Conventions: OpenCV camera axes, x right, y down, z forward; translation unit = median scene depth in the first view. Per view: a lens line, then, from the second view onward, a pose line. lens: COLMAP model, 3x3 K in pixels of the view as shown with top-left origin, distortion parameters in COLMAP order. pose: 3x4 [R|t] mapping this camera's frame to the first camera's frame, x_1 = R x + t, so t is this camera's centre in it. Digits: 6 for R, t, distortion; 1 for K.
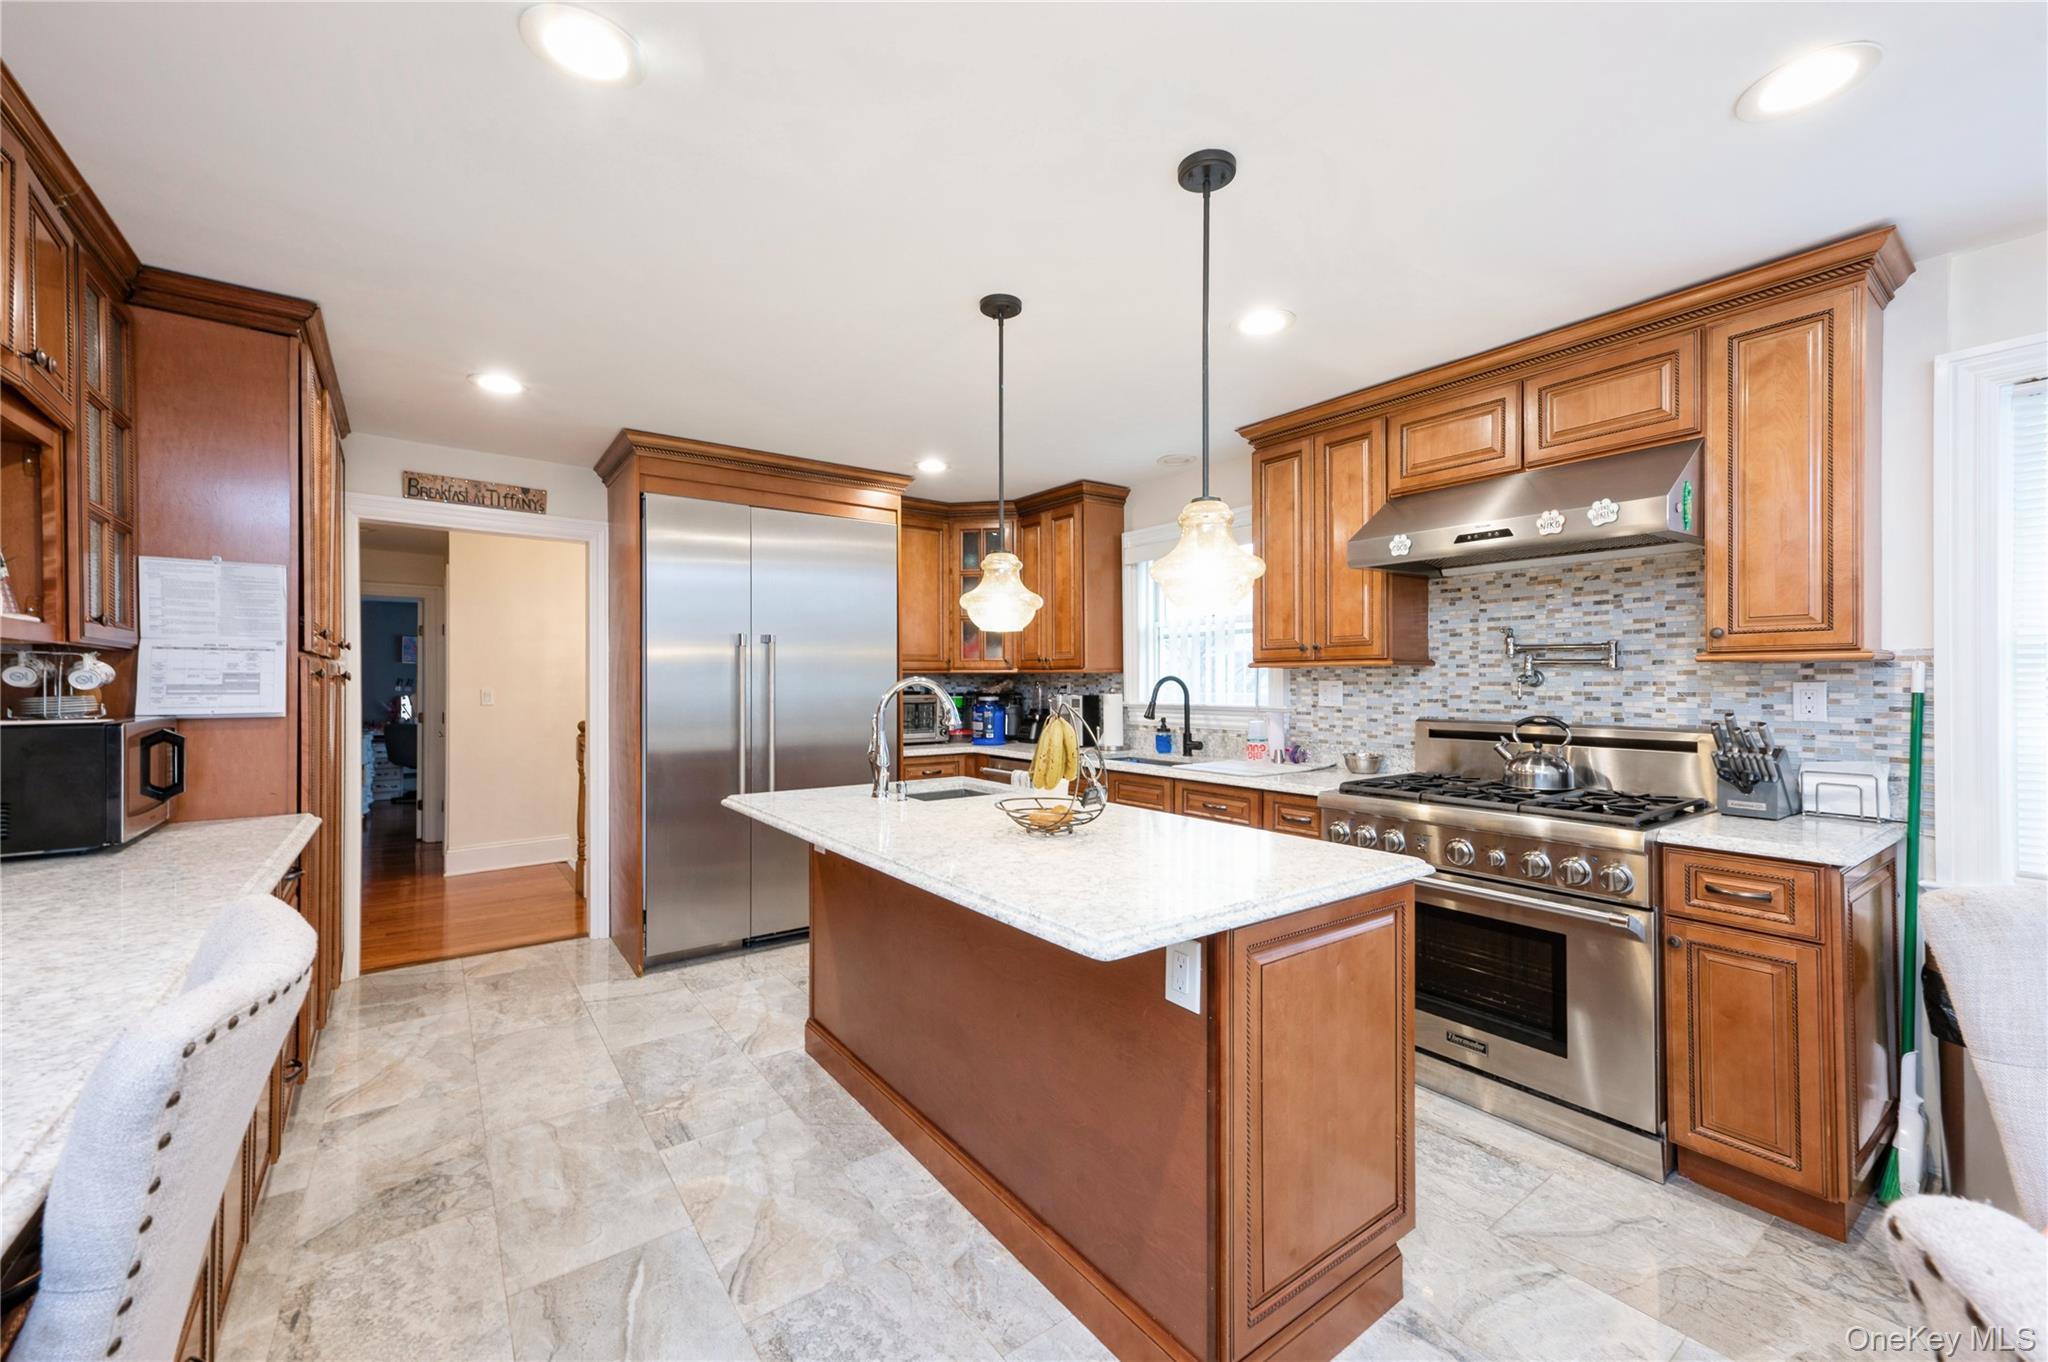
lens RADIAL K [[828.0, 0, 1027.9], [0, 828.0, 678.3], [0, 0, 1]] dist [0.019732, 0.000522]
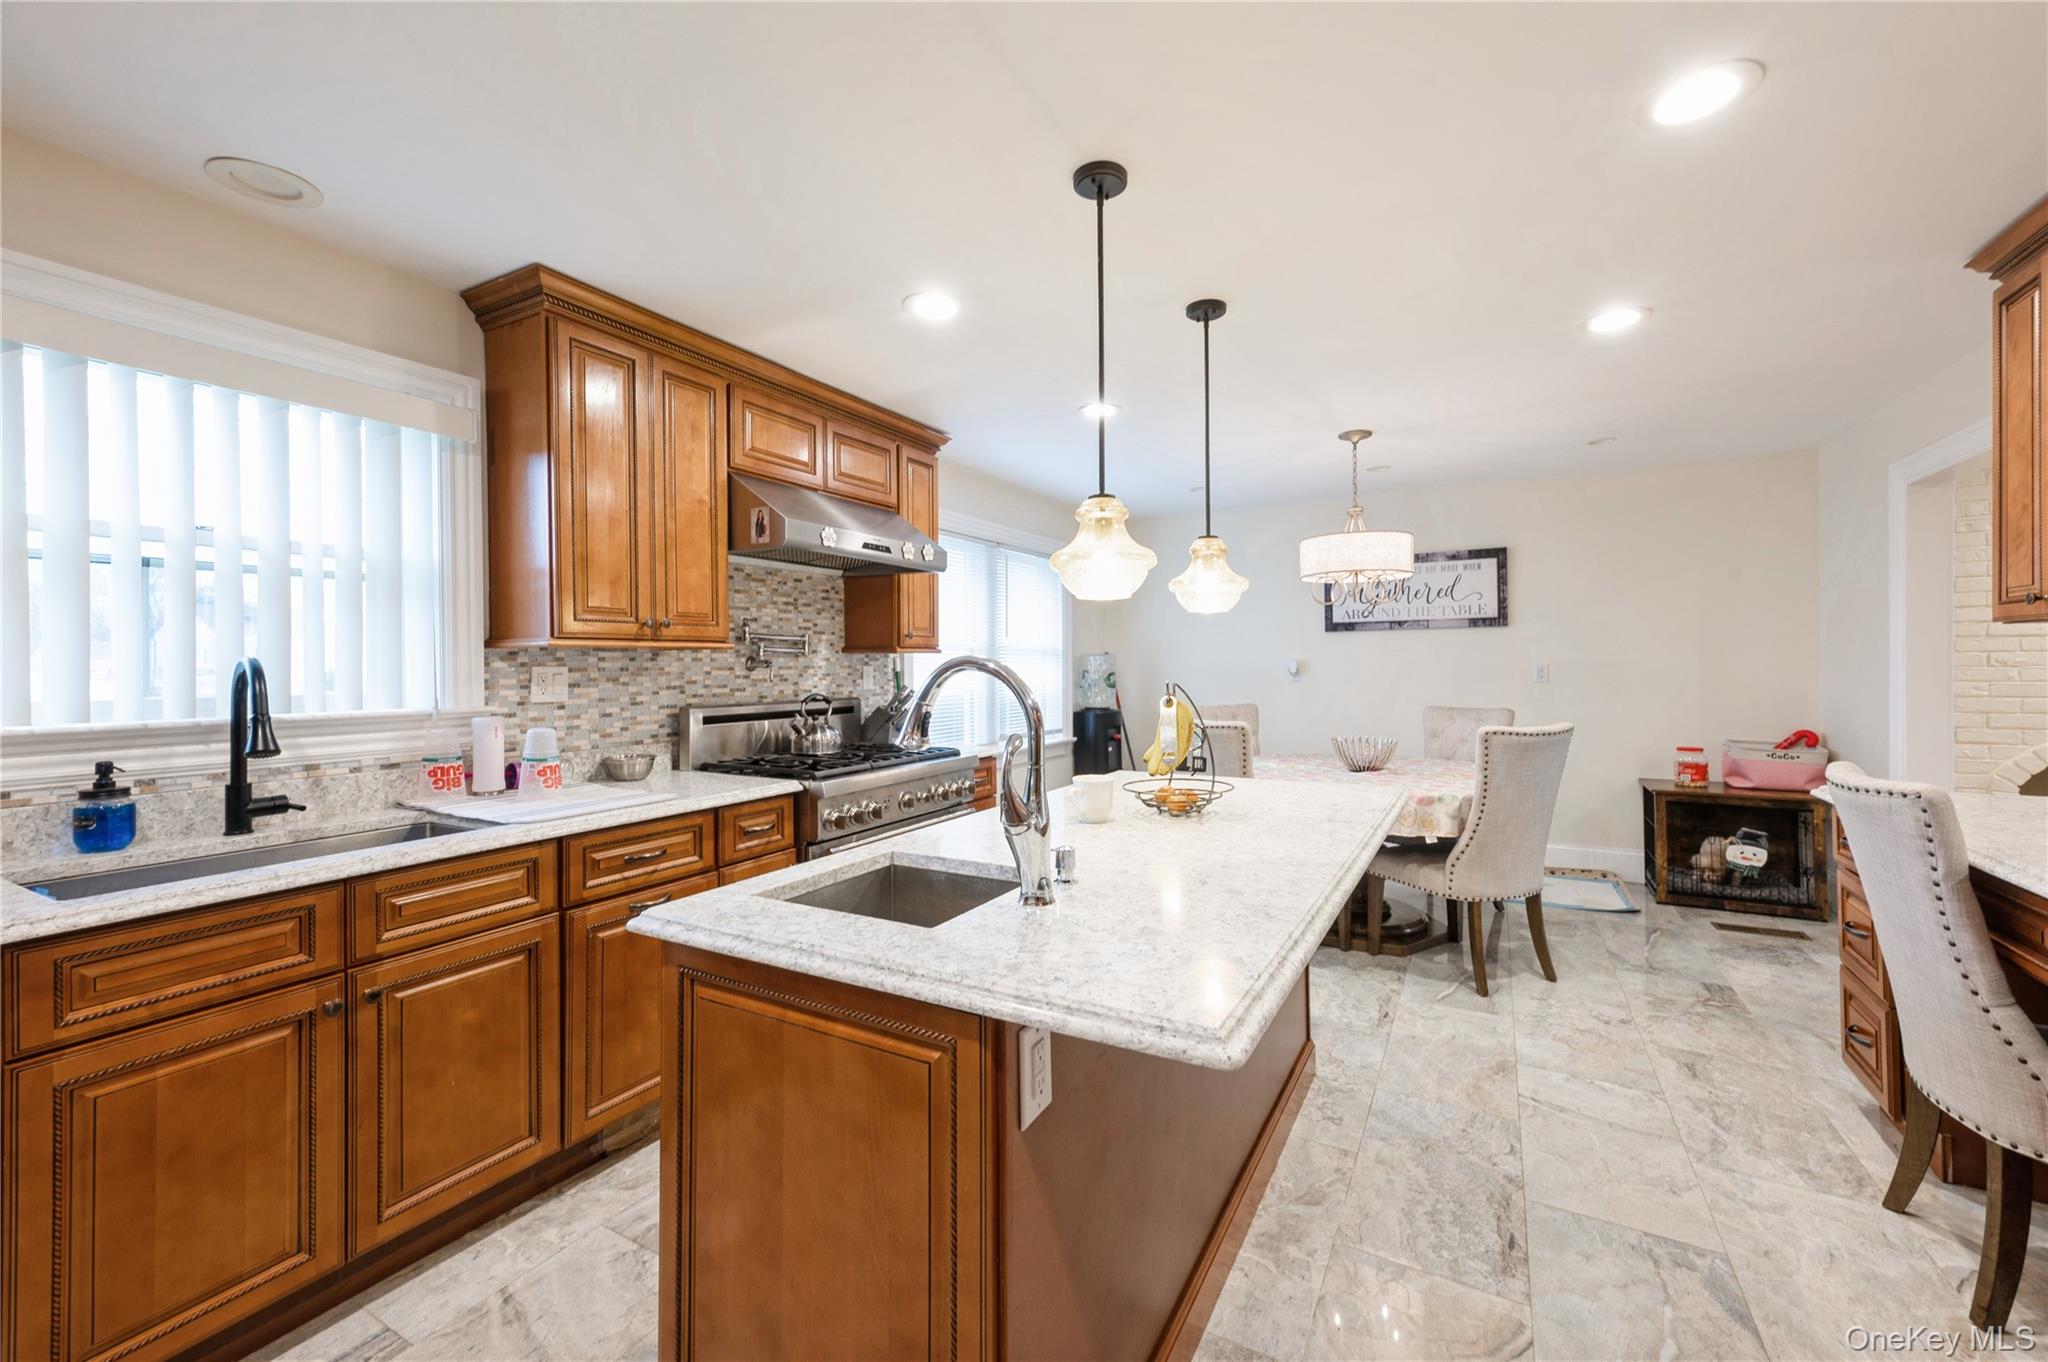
lens RADIAL K [[828.0, 0, 1029.3], [0, 828.0, 665.6], [0, 0, 1]] dist [0.019732, 0.000522]
pose [[-0.407850, 0.001116, 0.913048, -0.558754], [0.004699, 0.999989, 0.000877, 0.003693], [-0.913037, 0.004648, -0.407850, 1.077785]]
